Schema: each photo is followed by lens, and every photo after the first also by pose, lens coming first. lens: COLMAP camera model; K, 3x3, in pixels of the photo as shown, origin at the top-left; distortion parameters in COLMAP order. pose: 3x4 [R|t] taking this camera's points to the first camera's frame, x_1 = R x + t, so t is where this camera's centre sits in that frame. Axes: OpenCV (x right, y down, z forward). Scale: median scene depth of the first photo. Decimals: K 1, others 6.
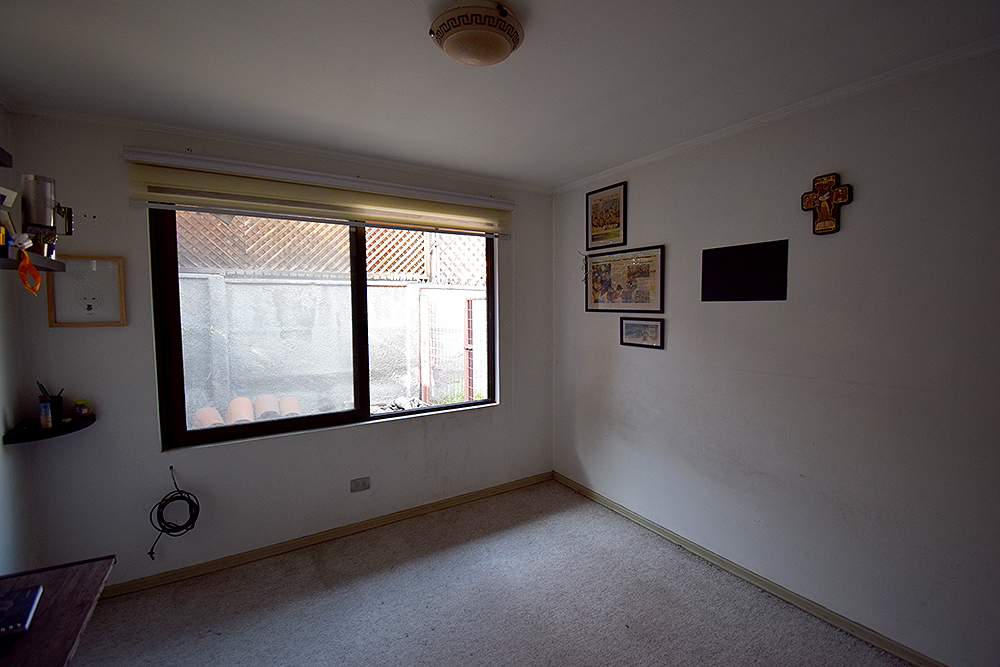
lens RADIAL K [[450.0, 0, 502.1], [0, 450.0, 334.1], [0, 0, 1]] dist [-0.007181, -0.003576]
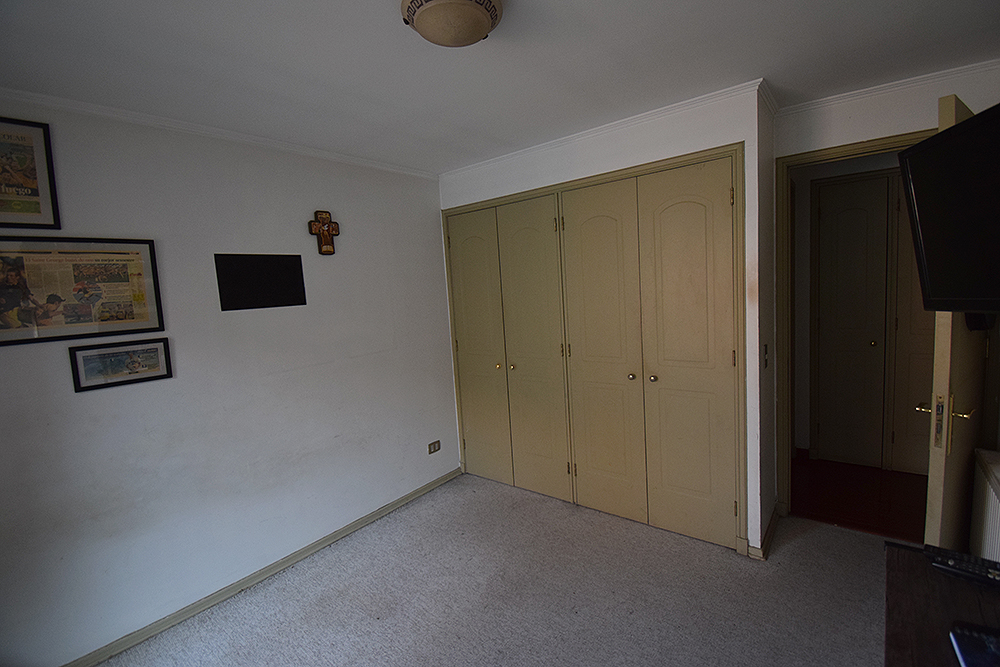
lens RADIAL K [[450.0, 0, 501.1], [0, 450.0, 330.5], [0, 0, 1]] dist [-0.007181, -0.003576]
pose [[-0.335267, -0.066605, 0.939766, -0.526981], [0.121703, 0.986078, 0.113305, -0.061385], [-0.934229, 0.152359, -0.322494, 0.690367]]
